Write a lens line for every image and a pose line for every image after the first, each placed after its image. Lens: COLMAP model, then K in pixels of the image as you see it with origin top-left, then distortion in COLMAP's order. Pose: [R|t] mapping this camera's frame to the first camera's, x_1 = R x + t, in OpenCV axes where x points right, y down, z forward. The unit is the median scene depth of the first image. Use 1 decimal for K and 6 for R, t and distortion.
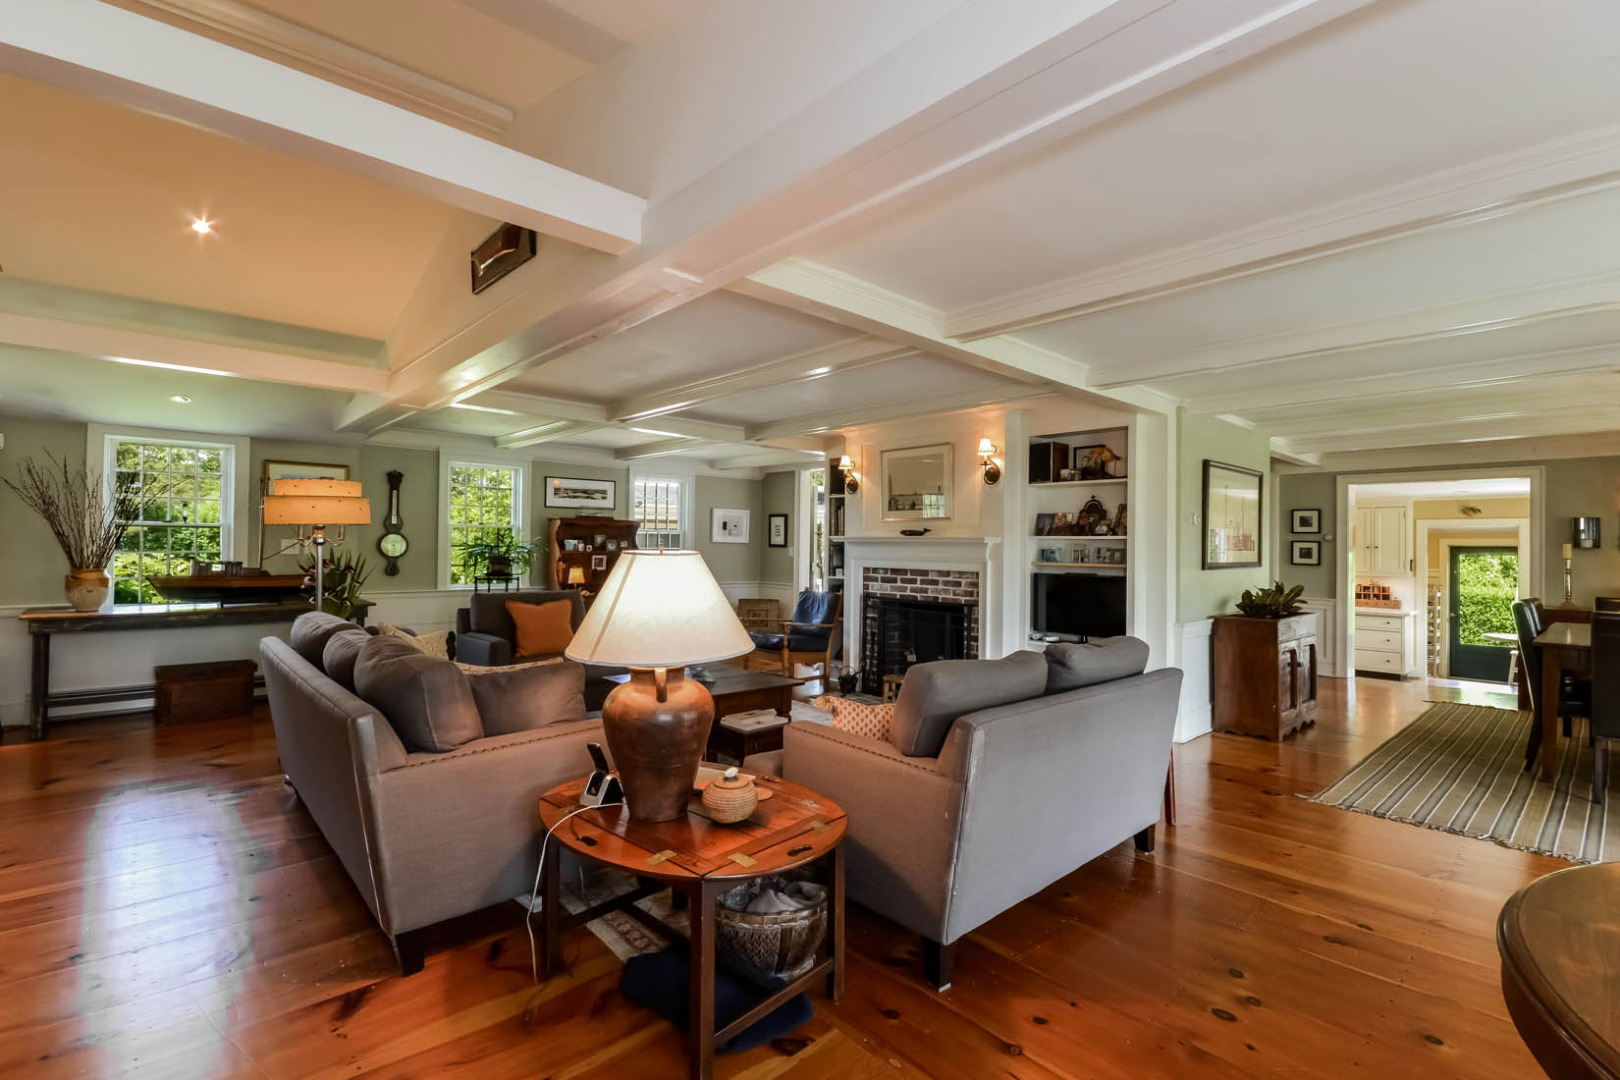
lens RADIAL K [[739.1, 0, 808.8], [0, 739.1, 540.5], [0, 0, 1]] dist [-0.000945, -0.000329]
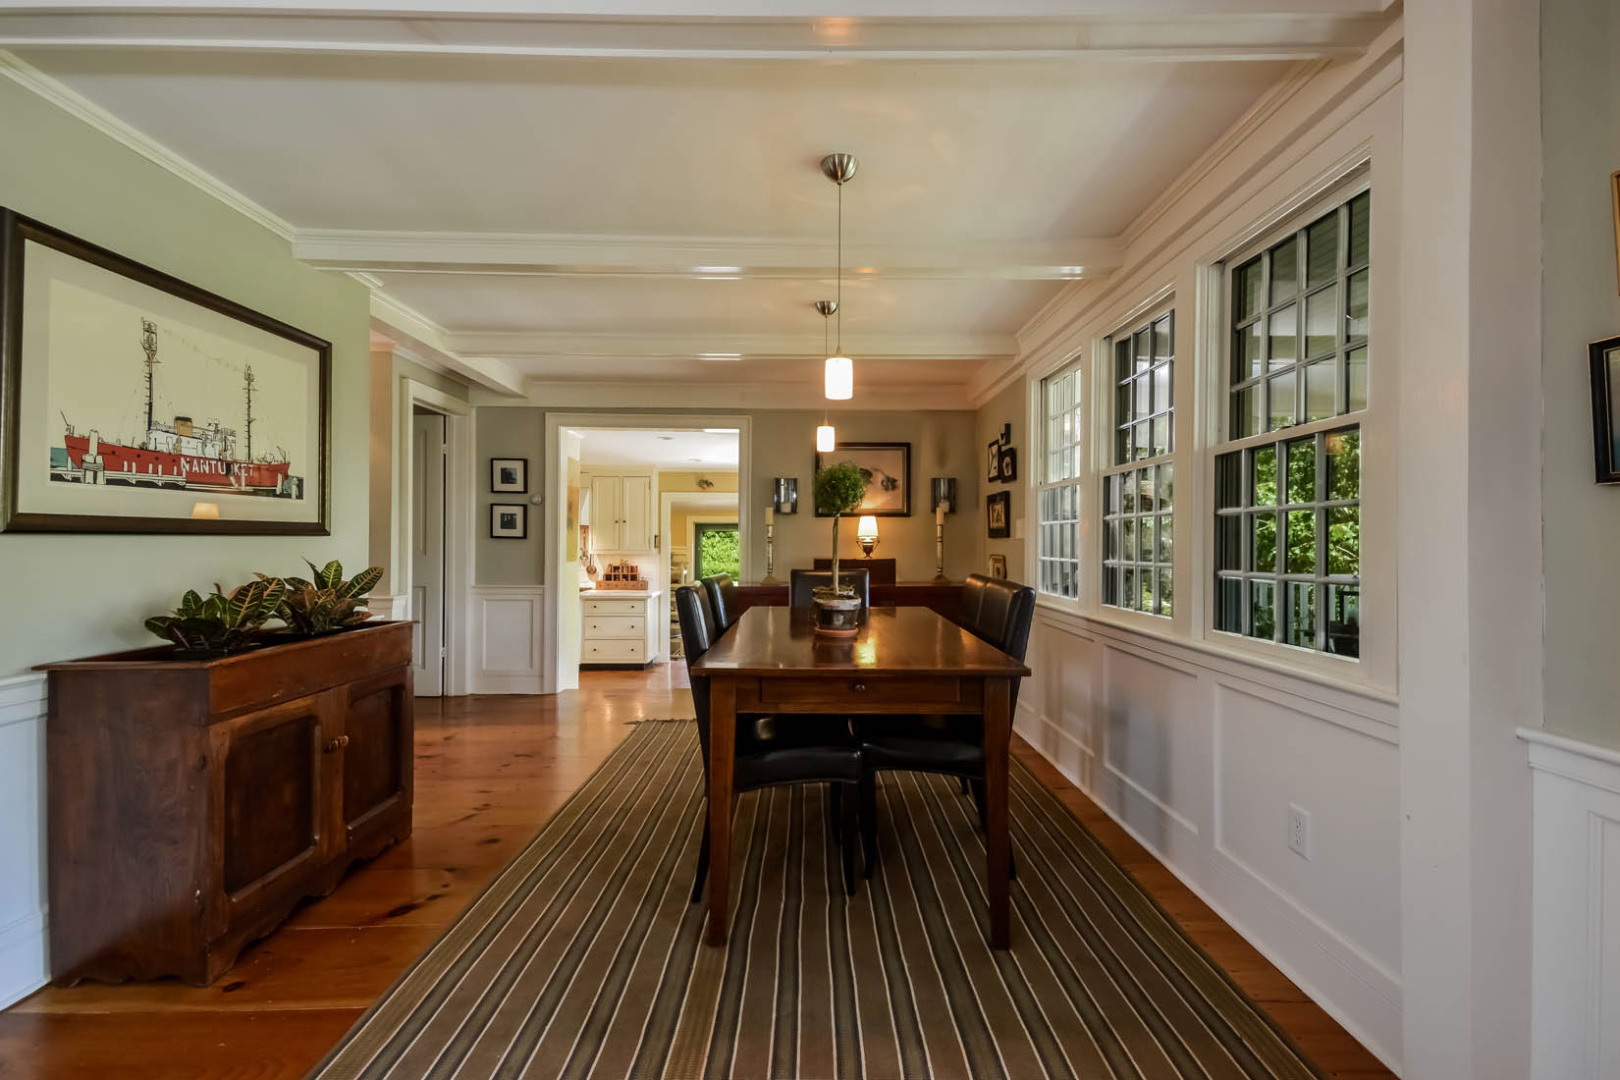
lens RADIAL K [[739.1, 0, 812.4], [0, 739.1, 541.6], [0, 0, 1]] dist [-0.000945, -0.000329]
pose [[0.669192, -0.007868, 0.743048, 0.347922], [-0.004950, 0.999875, 0.015046, 0.024525], [-0.743073, -0.013747, 0.669069, 0.320222]]
